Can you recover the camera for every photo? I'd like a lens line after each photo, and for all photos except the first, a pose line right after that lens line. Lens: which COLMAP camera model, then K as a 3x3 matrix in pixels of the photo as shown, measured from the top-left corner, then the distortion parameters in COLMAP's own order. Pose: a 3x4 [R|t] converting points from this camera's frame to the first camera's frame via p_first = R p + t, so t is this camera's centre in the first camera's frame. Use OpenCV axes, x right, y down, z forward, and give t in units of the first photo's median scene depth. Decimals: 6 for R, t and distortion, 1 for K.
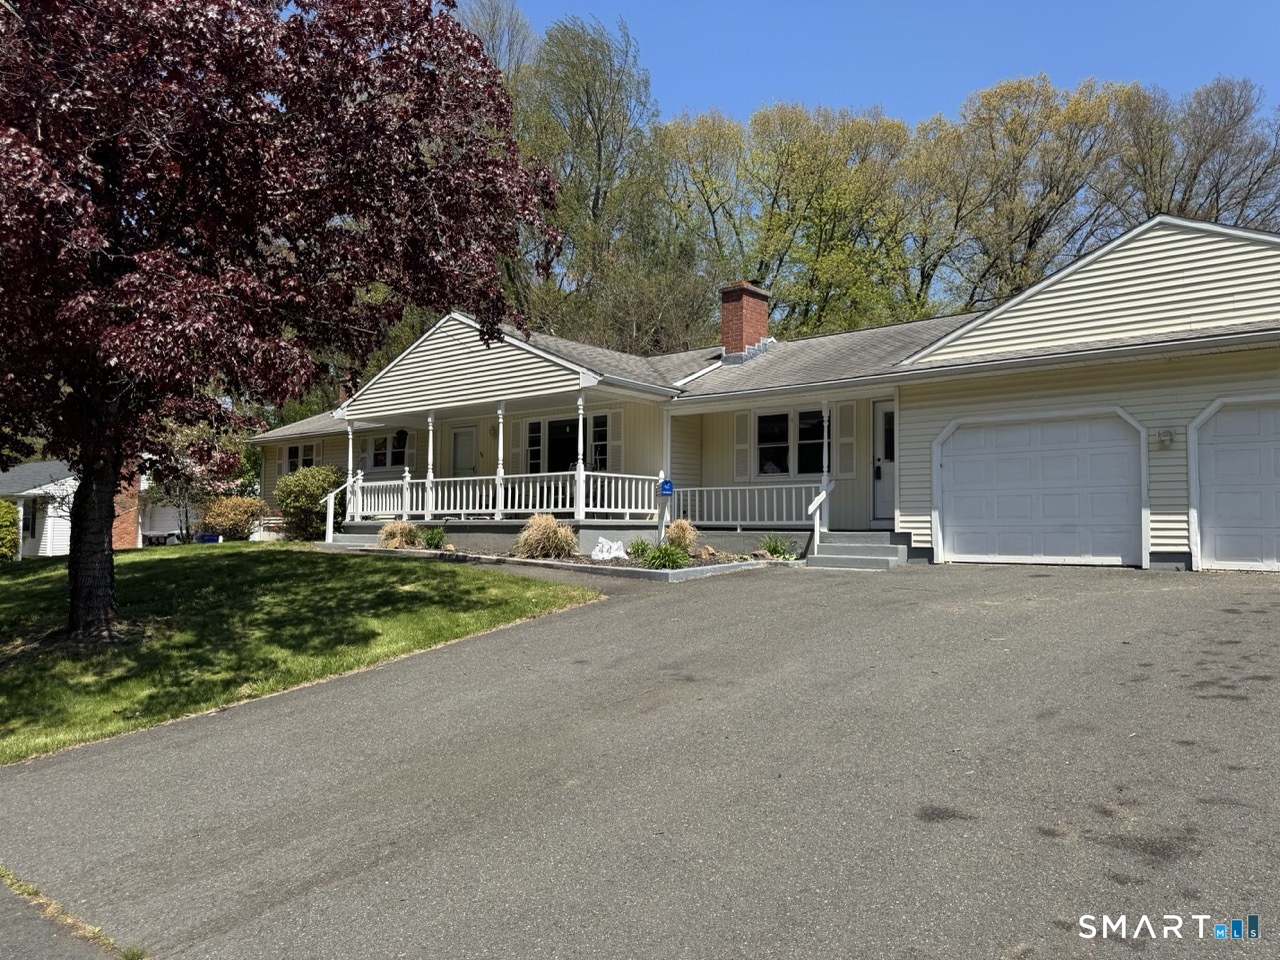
lens RADIAL K [[911.1, 0, 648.4], [0, 911.1, 487.1], [0, 0, 1]] dist [0.090229, -0.093676]
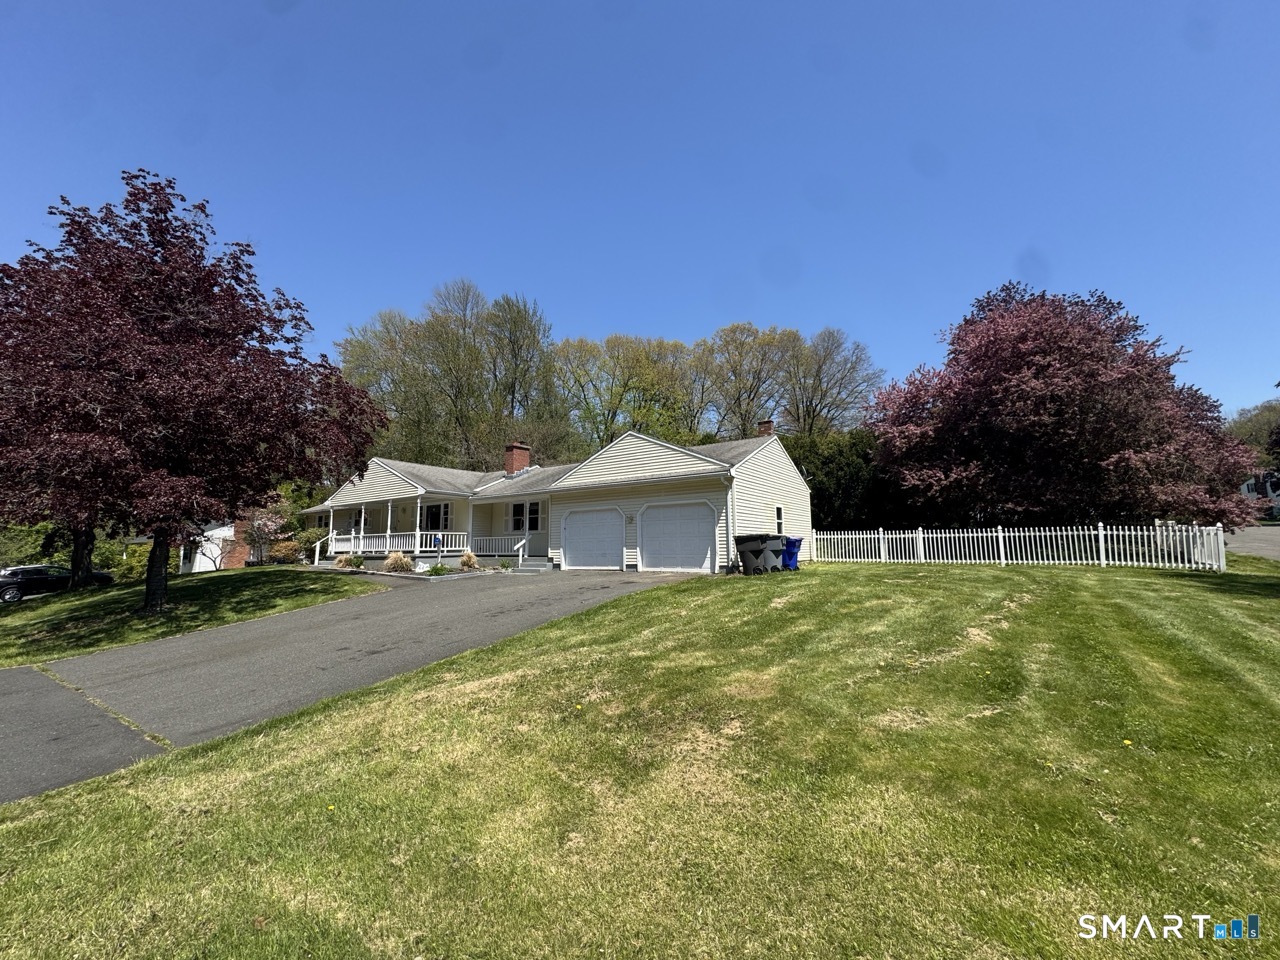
lens RADIAL K [[515.9, 0, 635.1], [0, 515.9, 485.9], [0, 0, 1]] dist [0.002447, -0.000293]
pose [[0.996129, -0.005333, 0.087744, 0.312715], [0.011994, 0.997070, -0.075554, -0.025006], [-0.087084, 0.076314, 0.993274, -0.275810]]
